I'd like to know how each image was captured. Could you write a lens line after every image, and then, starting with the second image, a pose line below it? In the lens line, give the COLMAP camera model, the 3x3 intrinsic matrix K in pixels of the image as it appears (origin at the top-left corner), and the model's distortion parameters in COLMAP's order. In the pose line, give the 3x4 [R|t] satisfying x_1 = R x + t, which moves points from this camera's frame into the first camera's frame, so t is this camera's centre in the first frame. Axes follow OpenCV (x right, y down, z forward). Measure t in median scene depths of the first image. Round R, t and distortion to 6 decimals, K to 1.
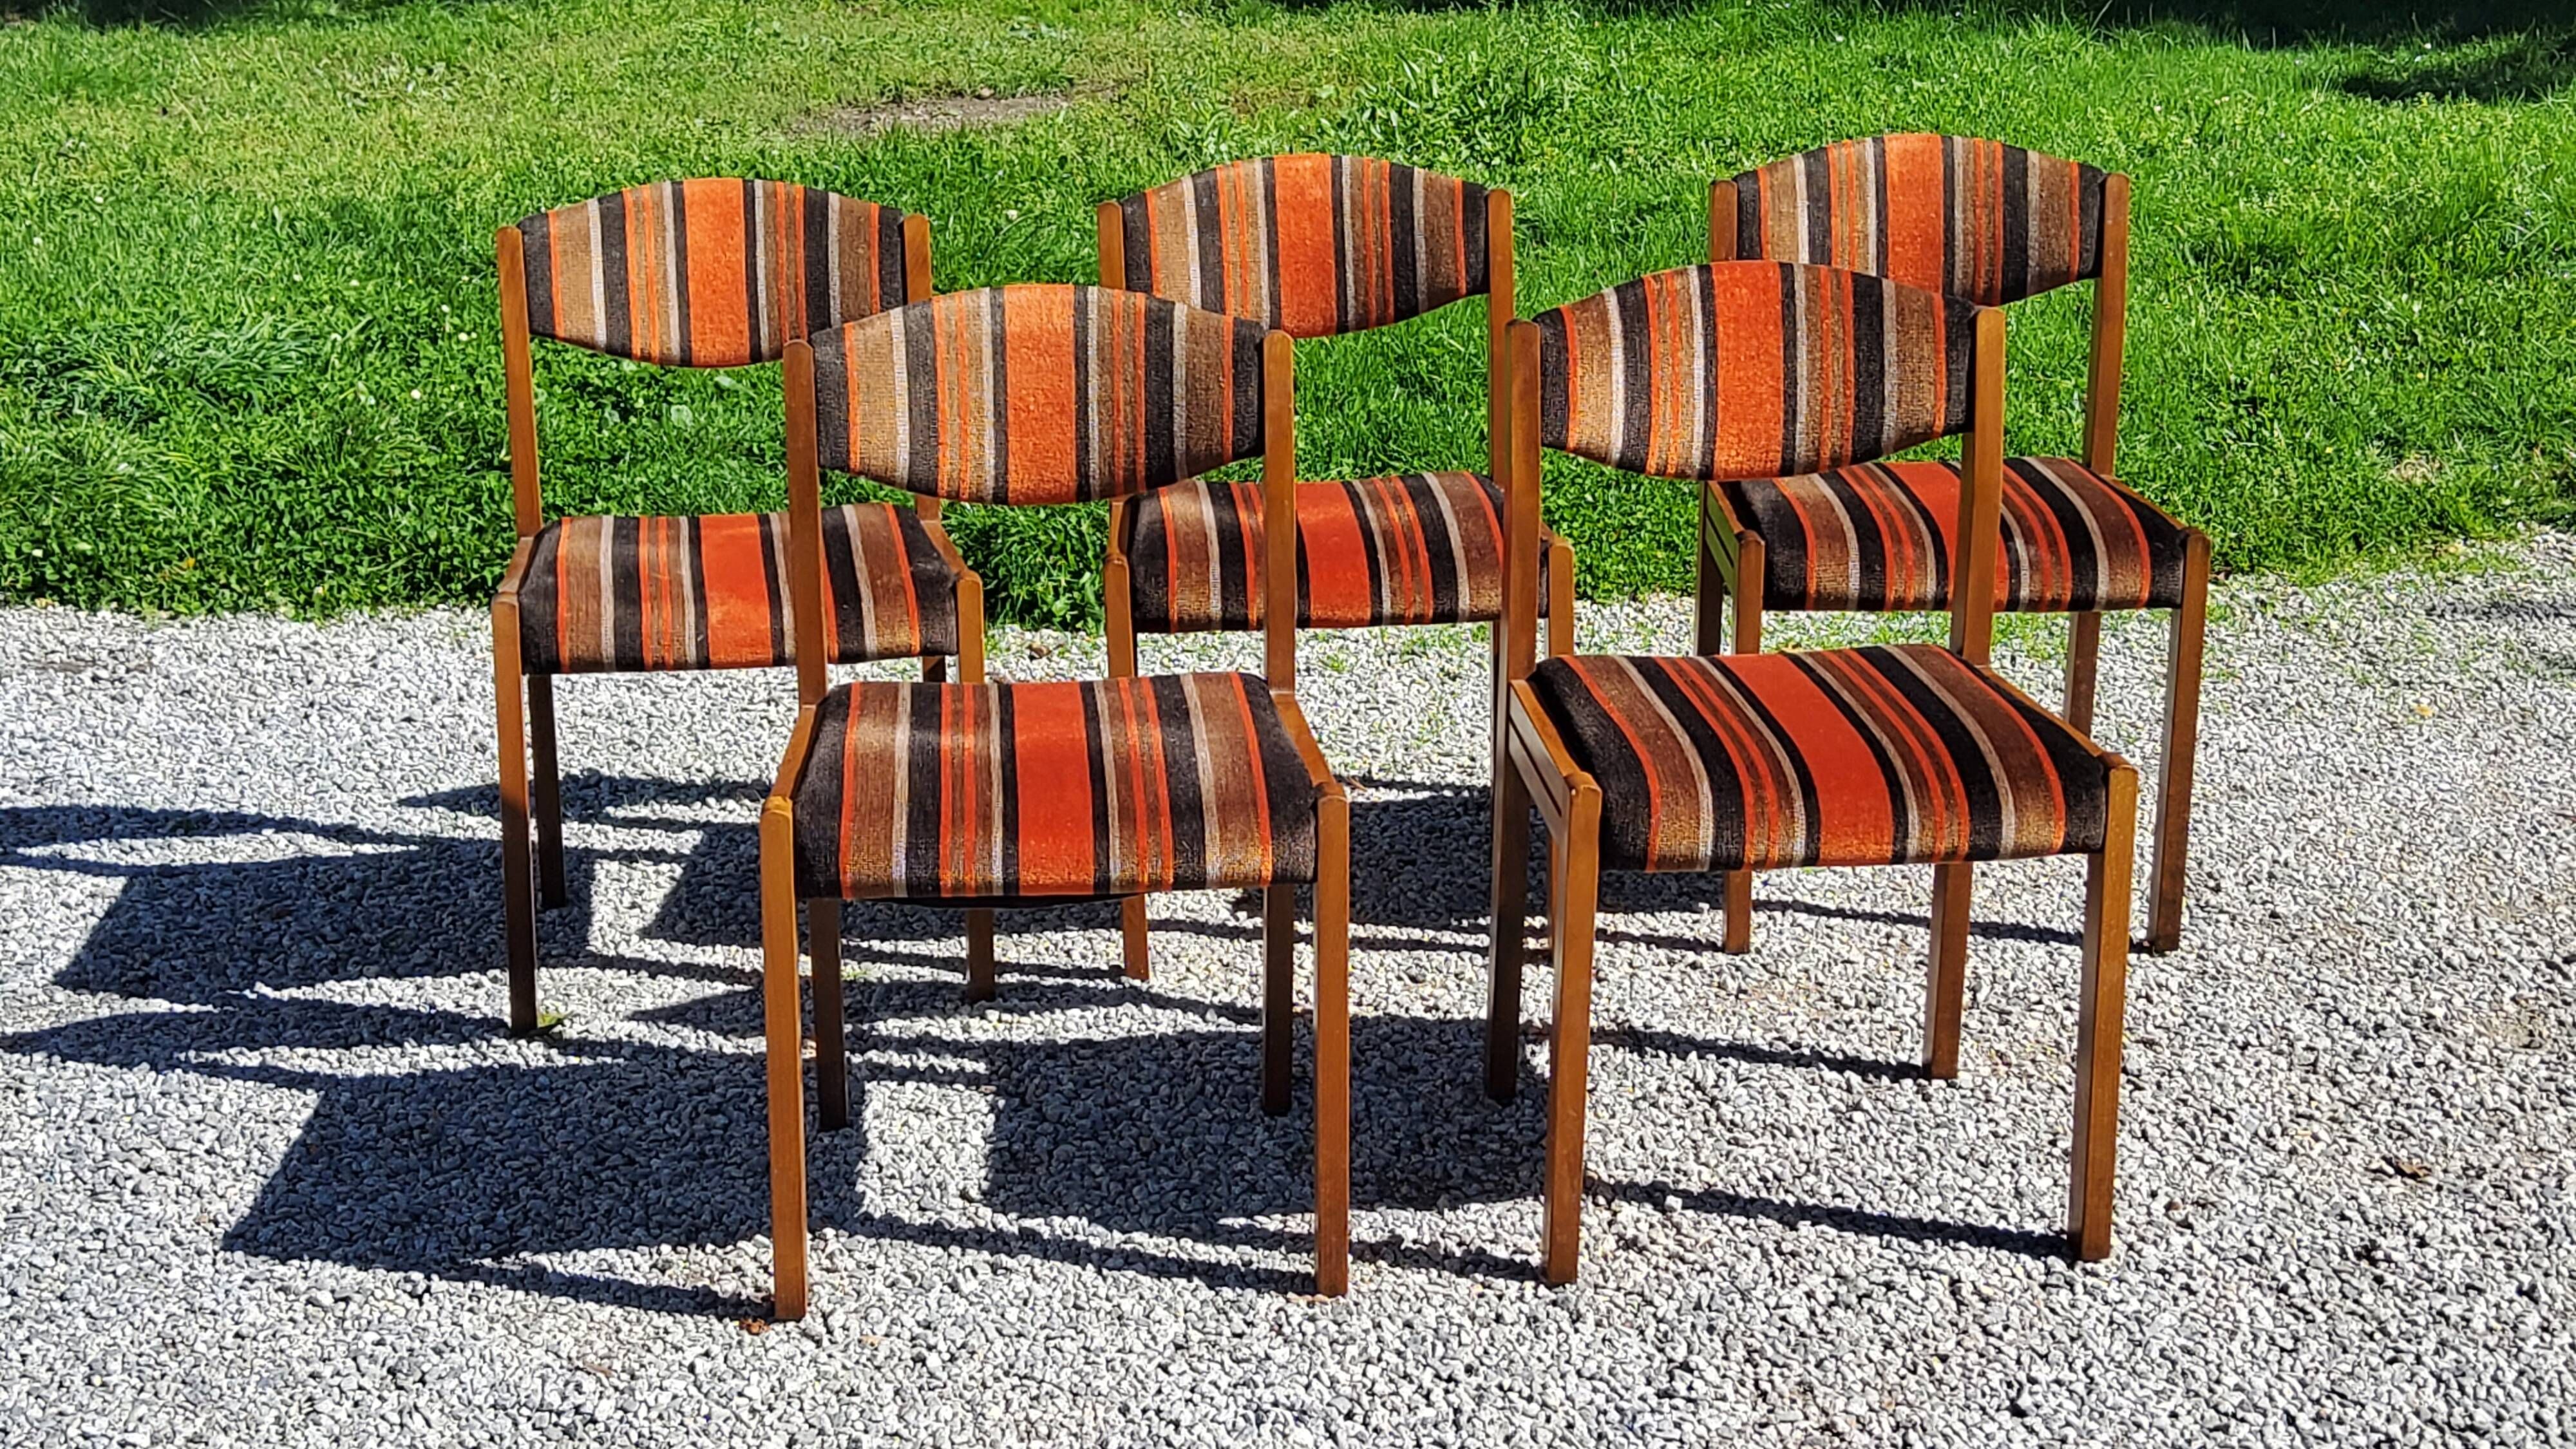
lens RADIAL K [[3867.2, 0, 1271.7], [0, 3867.2, 717.7], [0, 0, 1]] dist [0.094471, 0.000000]
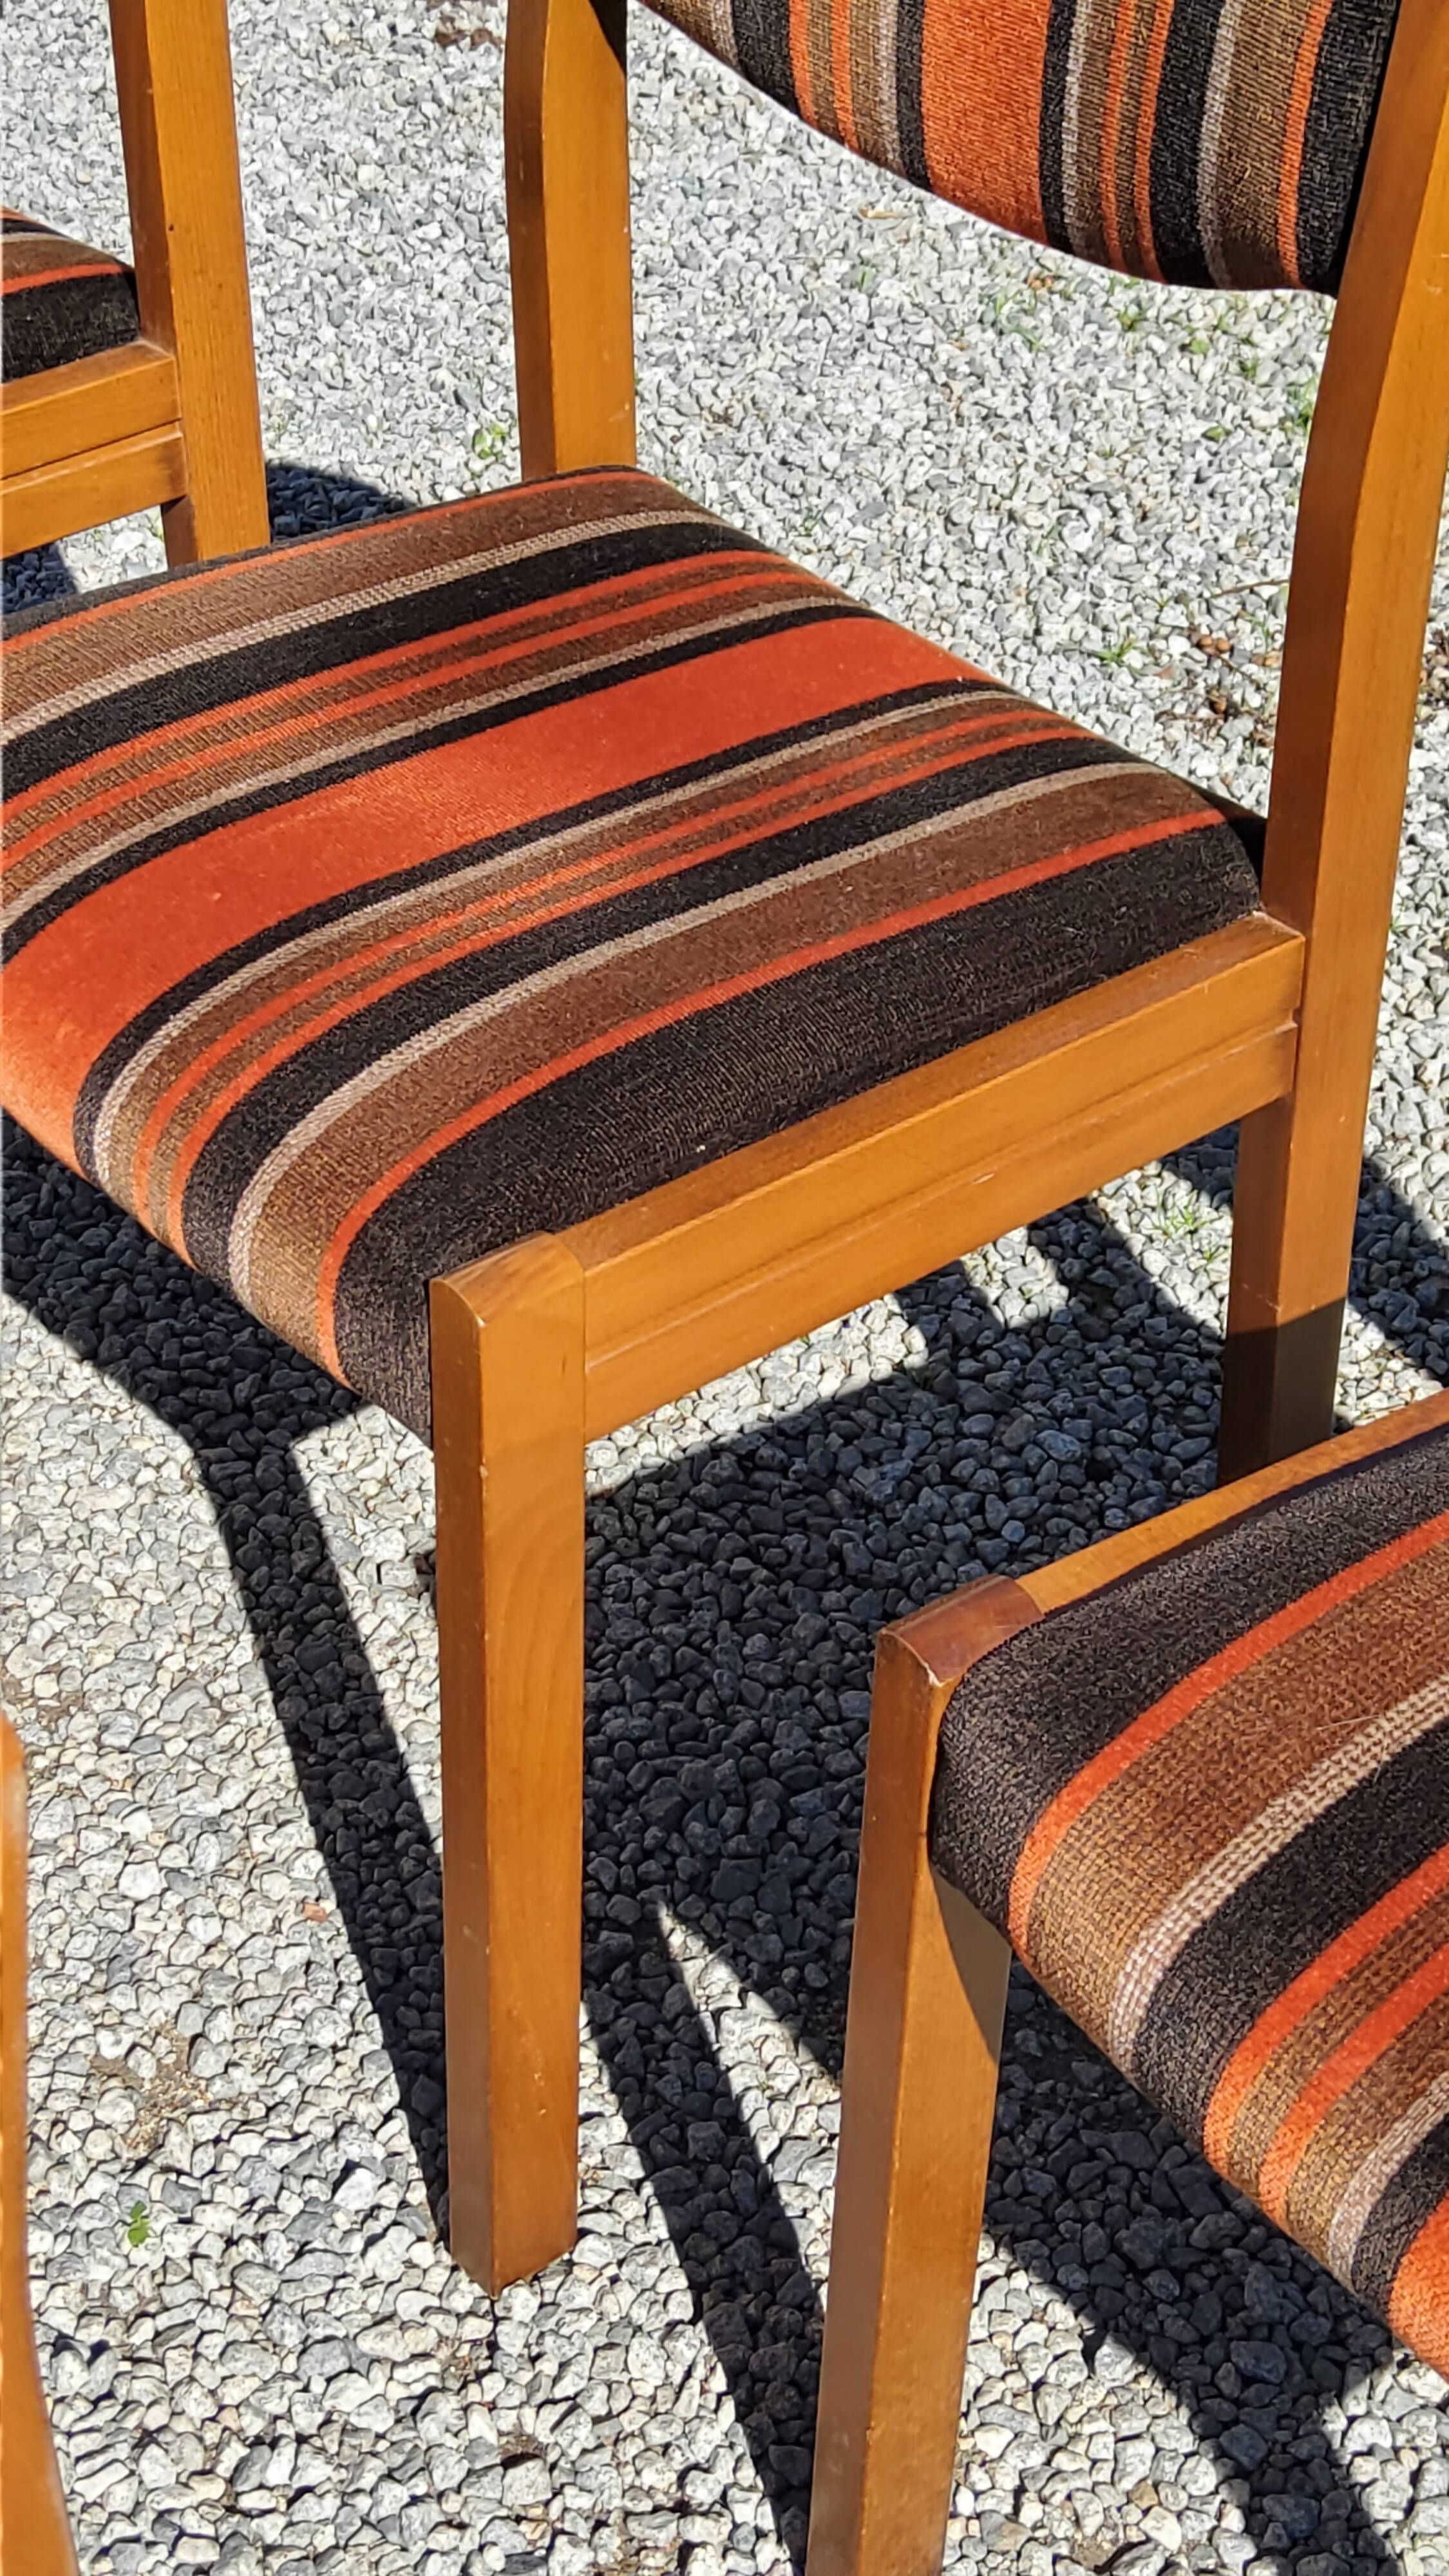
lens RADIAL K [[3867.2, 0, 718.1], [0, 3867.2, 1276.7], [0, 0, 1]] dist [0.094471, 0.000000]
pose [[0.592007, 0.518364, -0.617112, 0.245601], [-0.256962, 0.847152, 0.465085, -0.171448], [0.763870, -0.116759, 0.634720, 0.770335]]
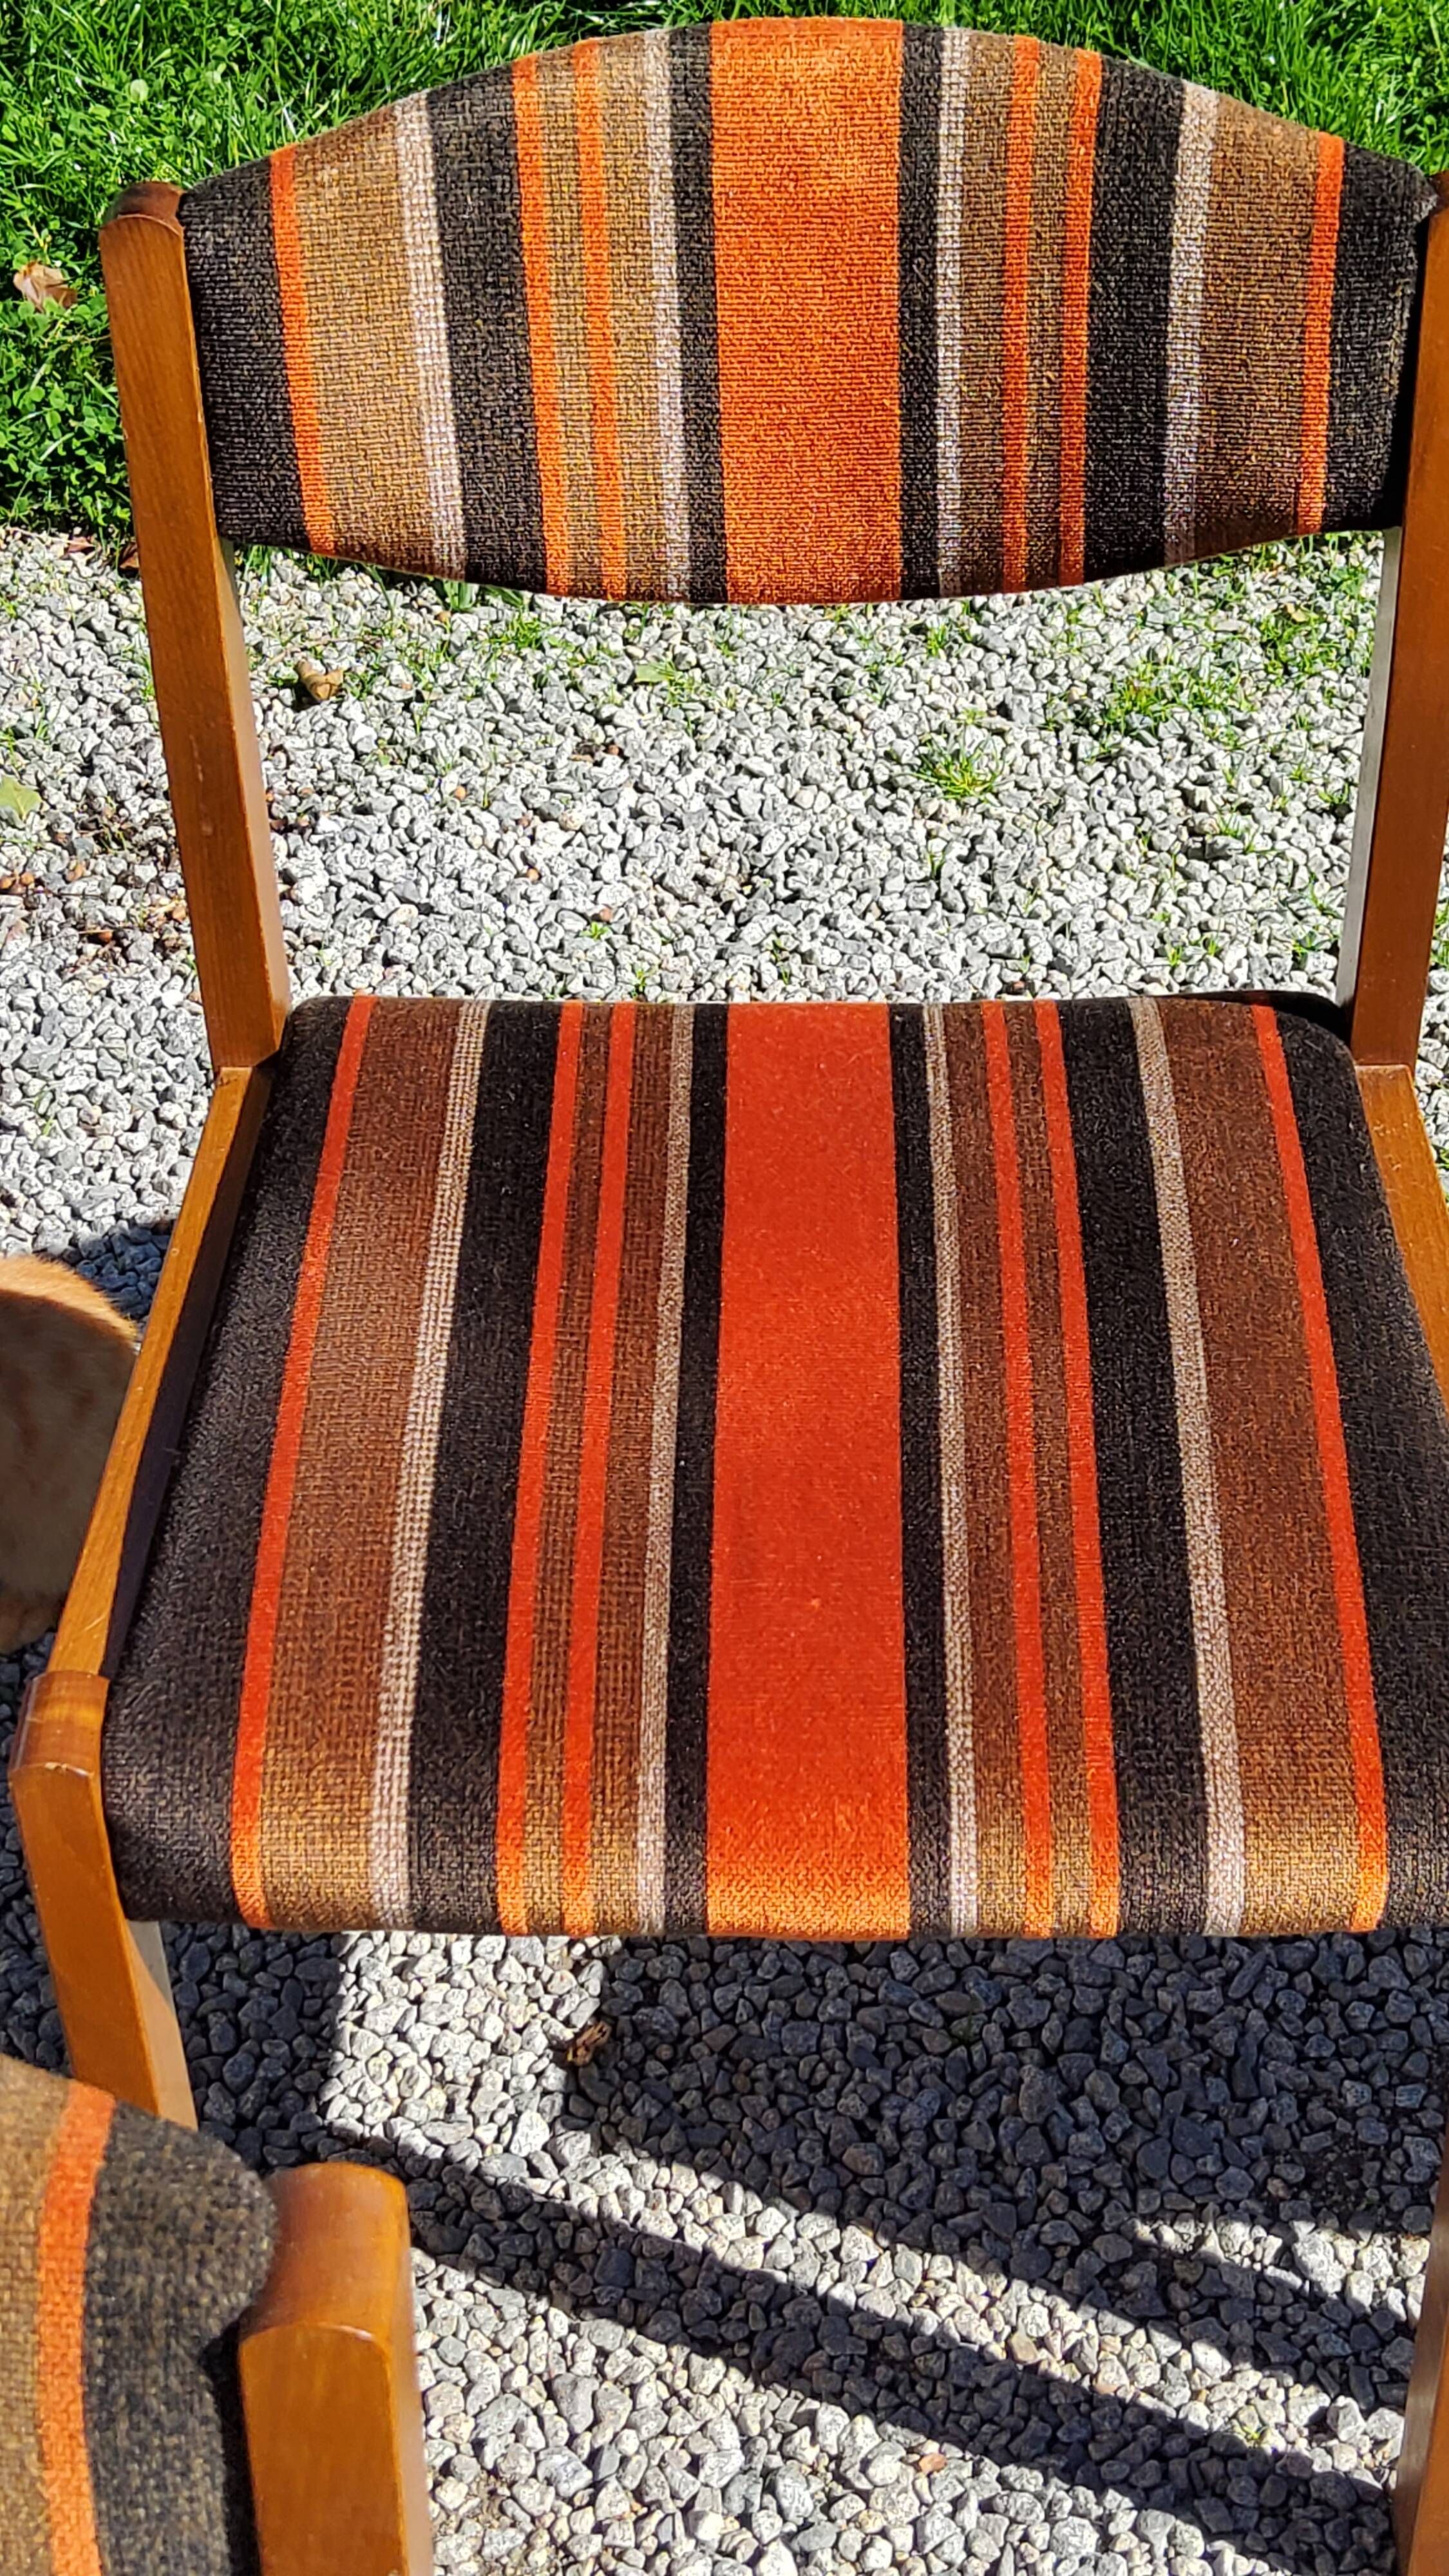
lens RADIAL K [[3867.2, 0, 735.8], [0, 3867.2, 1291.3], [0, 0, 1]] dist [0.094471, 0.000000]
pose [[0.996763, 0.054234, -0.059347, 0.025397], [-0.024391, 0.907396, 0.419568, -0.182890], [0.076606, -0.416762, 0.905782, 0.691287]]
